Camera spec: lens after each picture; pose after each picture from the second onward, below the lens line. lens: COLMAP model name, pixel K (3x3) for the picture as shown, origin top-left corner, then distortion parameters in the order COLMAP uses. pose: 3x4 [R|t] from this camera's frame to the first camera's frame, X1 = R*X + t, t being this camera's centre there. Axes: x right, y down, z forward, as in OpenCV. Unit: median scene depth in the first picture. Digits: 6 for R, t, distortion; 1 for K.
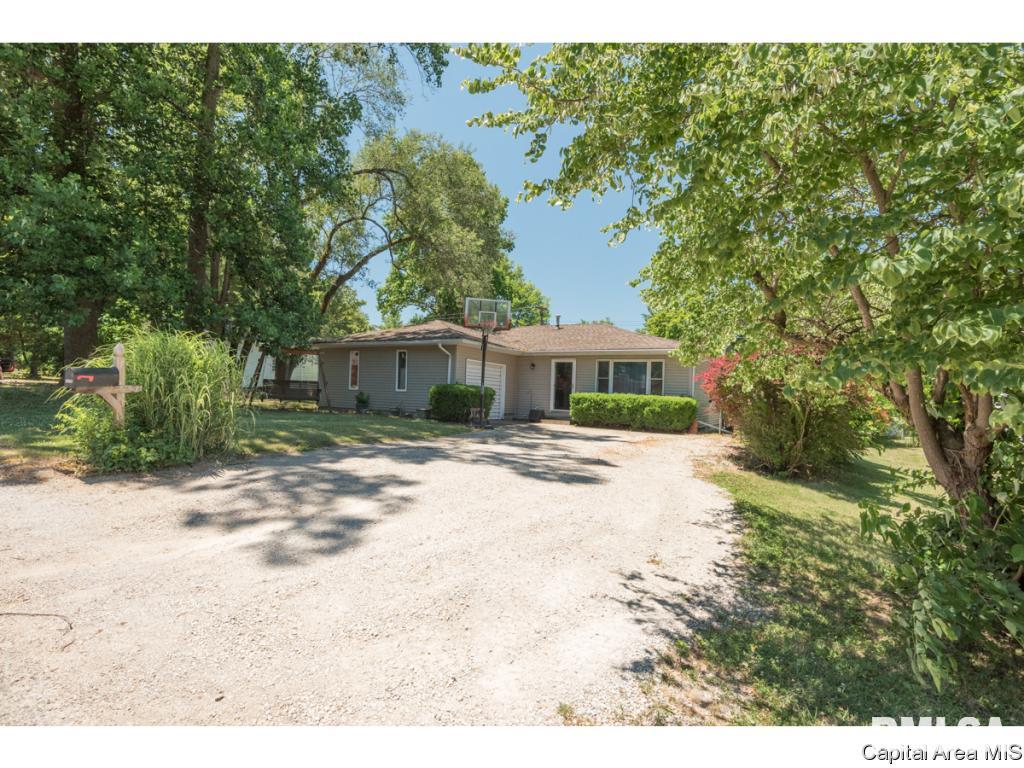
lens RADIAL K [[542.0, 0, 508.9], [0, 542.0, 398.3], [0, 0, 1]] dist [0.000330, -0.000059]
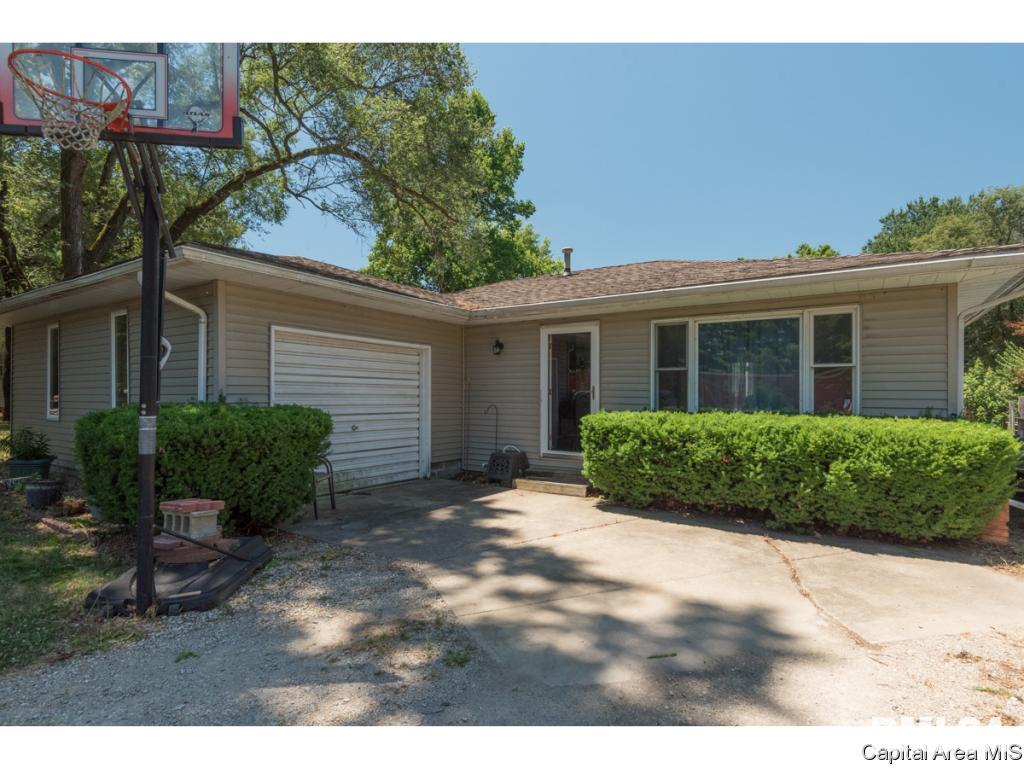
lens RADIAL K [[531.9, 0, 531.3], [0, 531.9, 386.7], [0, 0, 1]] dist [0.035525, -0.032830]
pose [[0.998223, -0.033183, -0.049497, 0.092300], [0.032112, 0.999236, -0.022271, -0.019346], [0.050198, 0.020642, 0.998526, 0.609884]]
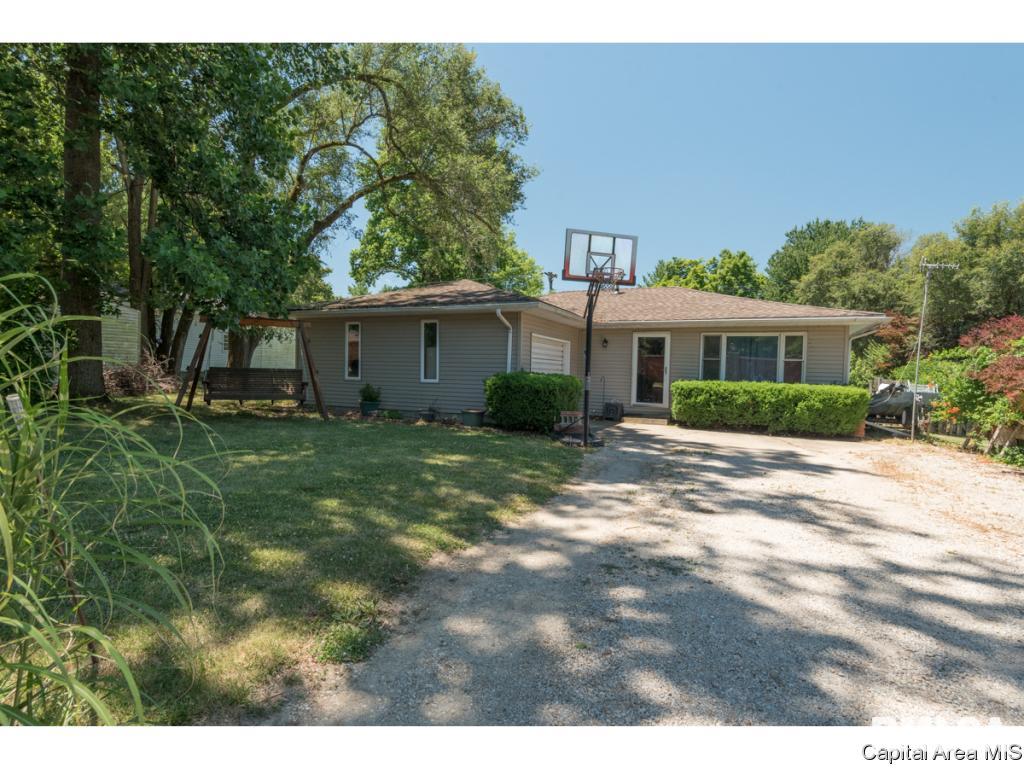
lens RADIAL K [[531.9, 0, 531.3], [0, 531.9, 386.7], [0, 0, 1]] dist [0.035525, -0.032830]
pose [[0.993803, -0.014861, 0.110160, -0.138102], [0.011976, 0.999569, 0.026801, -0.021929], [-0.110511, -0.025316, 0.993552, 0.315416]]
